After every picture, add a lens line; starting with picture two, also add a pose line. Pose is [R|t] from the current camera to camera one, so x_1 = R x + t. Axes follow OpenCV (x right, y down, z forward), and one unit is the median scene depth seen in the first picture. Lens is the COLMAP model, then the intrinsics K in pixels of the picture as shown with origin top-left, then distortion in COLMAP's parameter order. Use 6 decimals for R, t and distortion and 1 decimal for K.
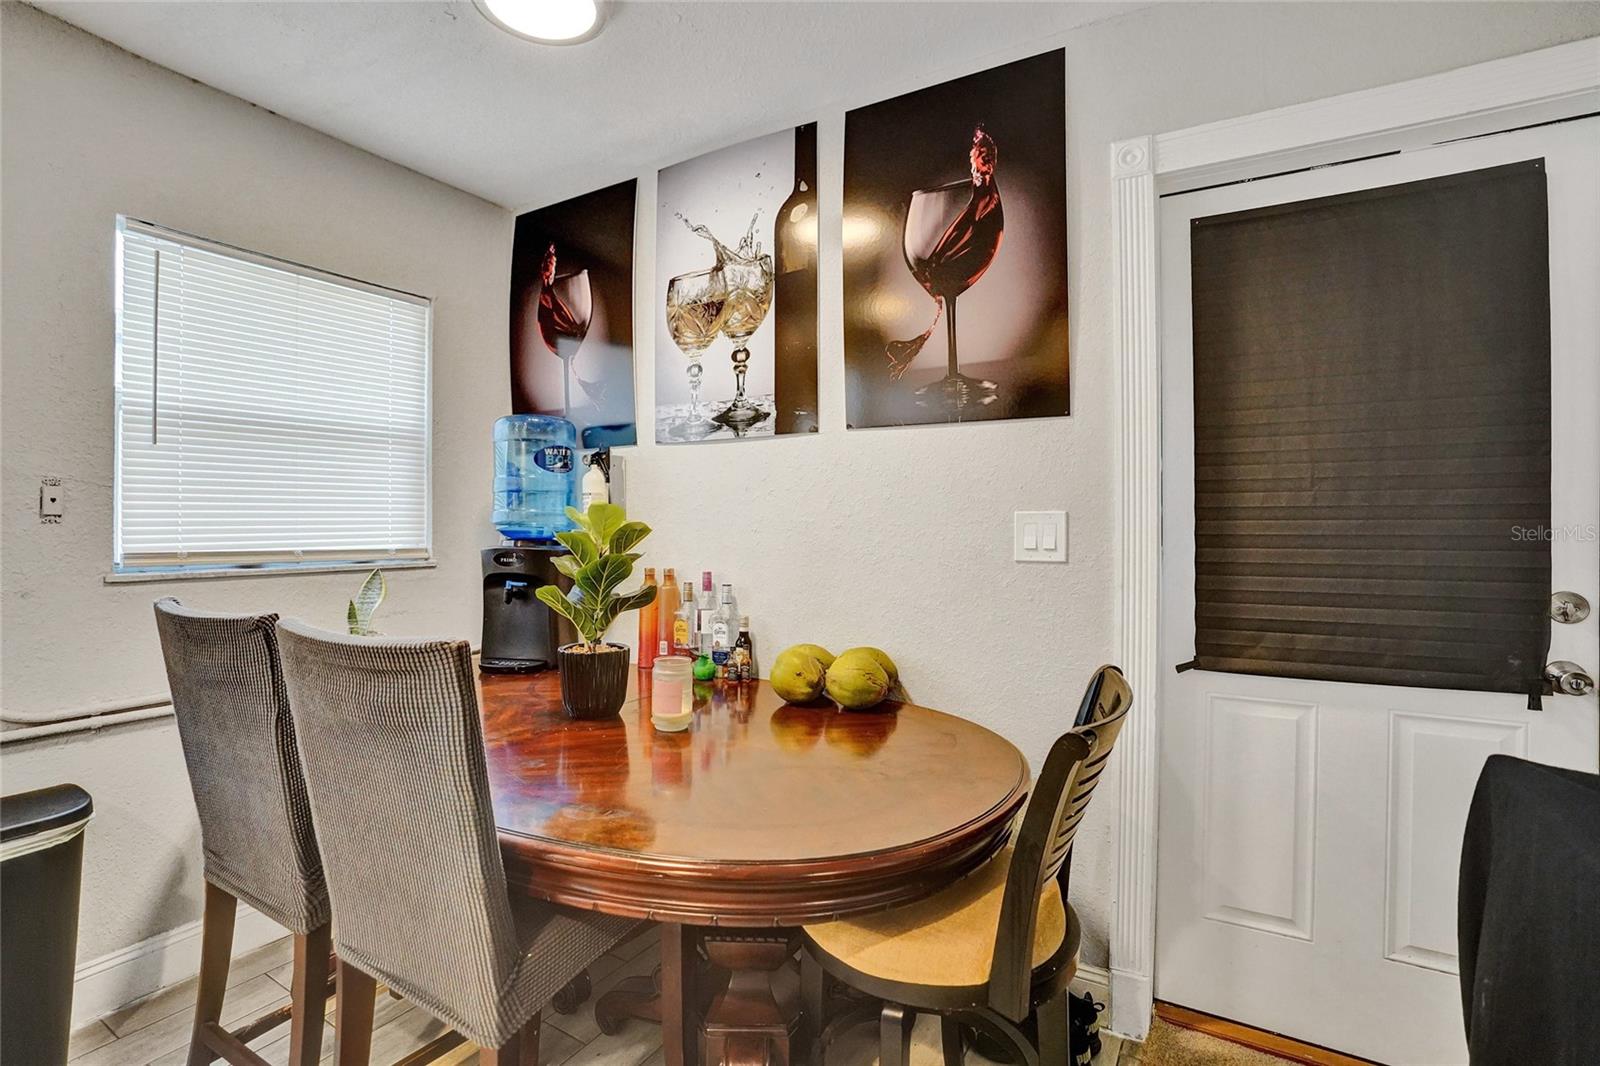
lens RADIAL K [[757.6, 0, 781.1], [0, 757.6, 528.1], [0, 0, 1]] dist [-0.070978, 0.034844]
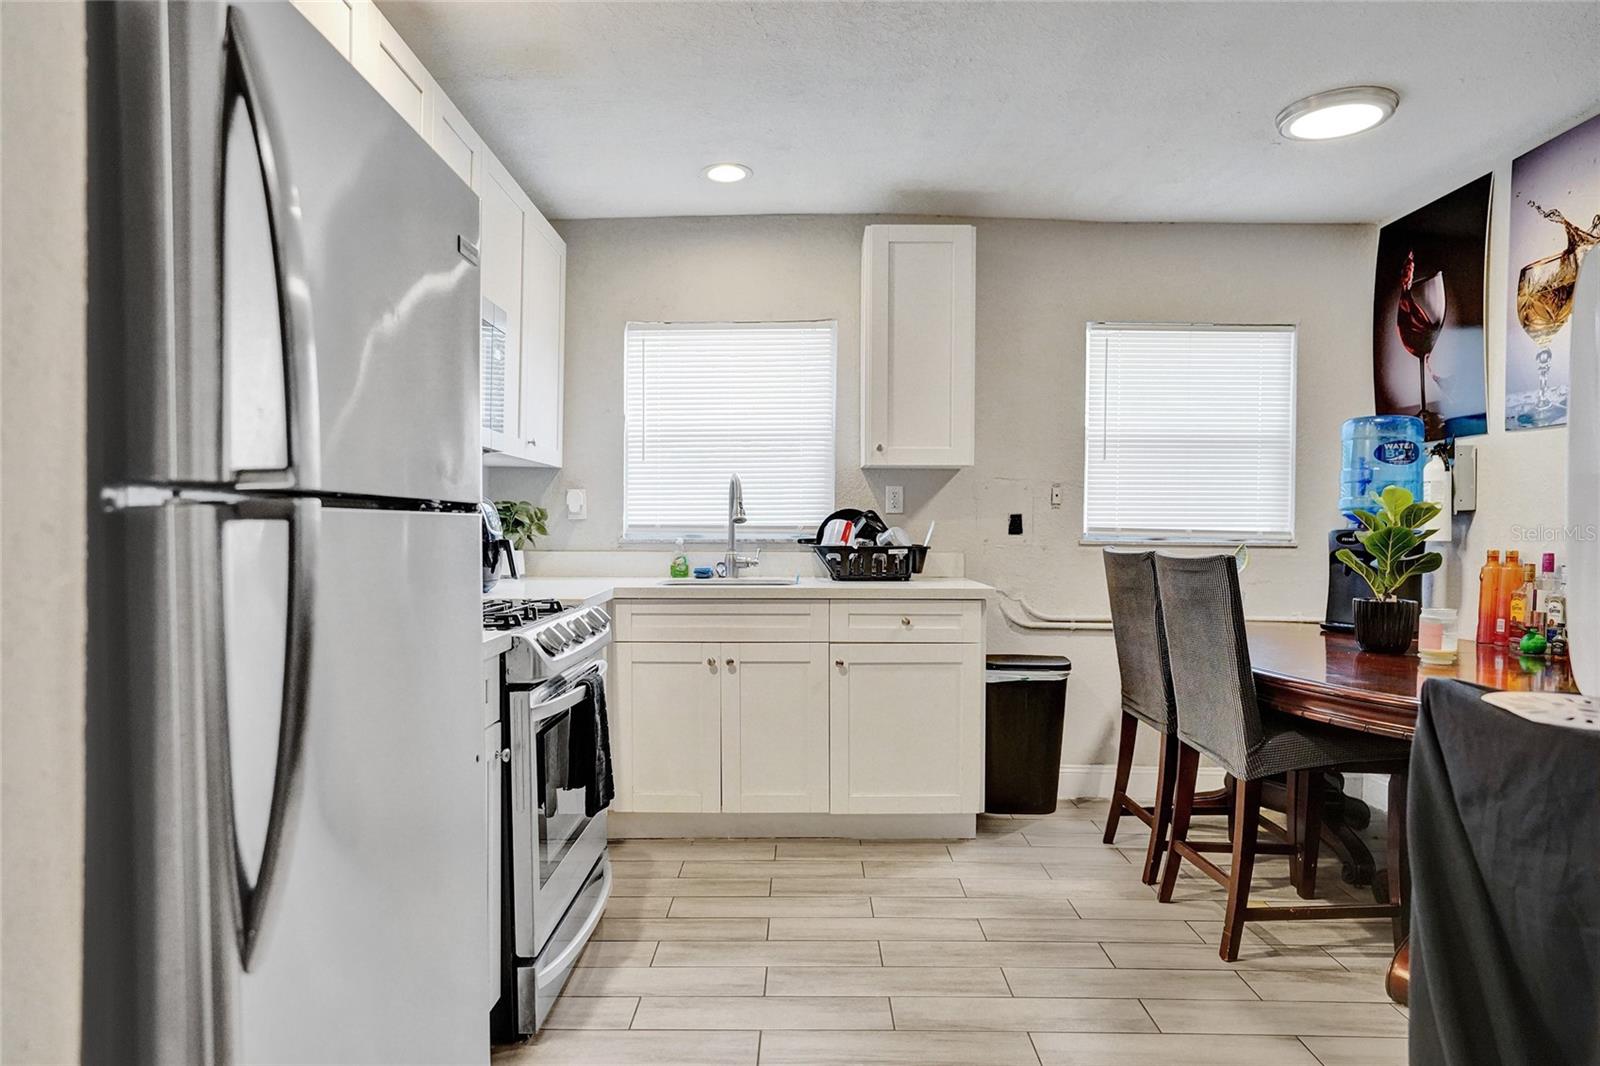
lens RADIAL K [[943.3, 0, 800.0], [0, 943.3, 533.0], [0, 0, 1]] dist [-0.003995, 0.001449]
pose [[0.523470, 0.008766, -0.851999, 0.442634], [-0.015972, 0.999872, 0.000474, 0.044074], [0.851894, 0.013360, 0.523543, -0.514016]]
